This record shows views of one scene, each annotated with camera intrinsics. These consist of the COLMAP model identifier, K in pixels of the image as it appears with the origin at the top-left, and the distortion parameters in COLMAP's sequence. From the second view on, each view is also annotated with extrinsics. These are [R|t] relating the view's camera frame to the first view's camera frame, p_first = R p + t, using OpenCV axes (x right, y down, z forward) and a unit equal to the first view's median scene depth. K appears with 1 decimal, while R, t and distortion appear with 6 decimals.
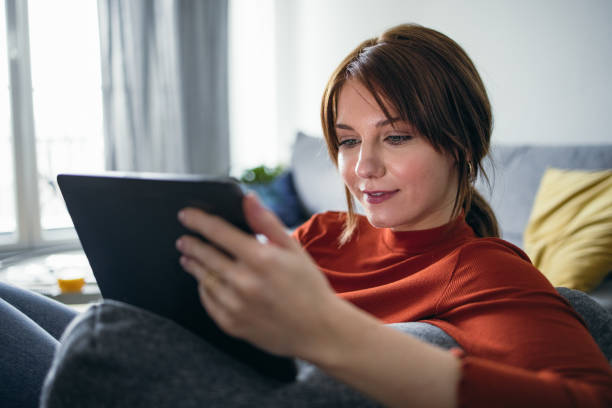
lens RADIAL K [[724.2, 0, 306.4], [0, 724.2, 197.8], [0, 0, 1]] dist [-0.006382, -0.059336]
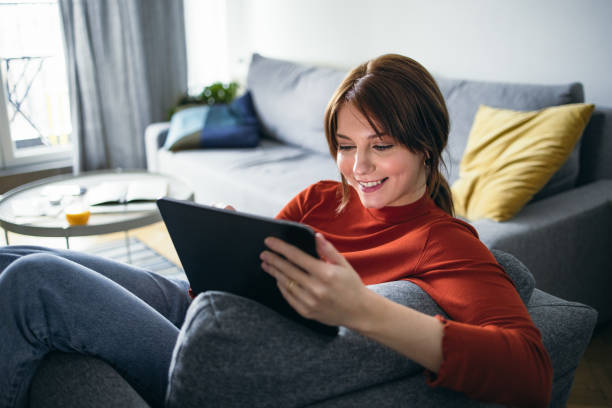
lens RADIAL K [[724.2, 0, 306.4], [0, 724.2, 197.8], [0, 0, 1]] dist [-0.006382, -0.059336]
pose [[0.994494, -0.039662, 0.096997, -0.156116], [0.022134, 0.984228, 0.175513, -0.227402], [-0.102428, -0.172399, 0.979687, -0.350990]]
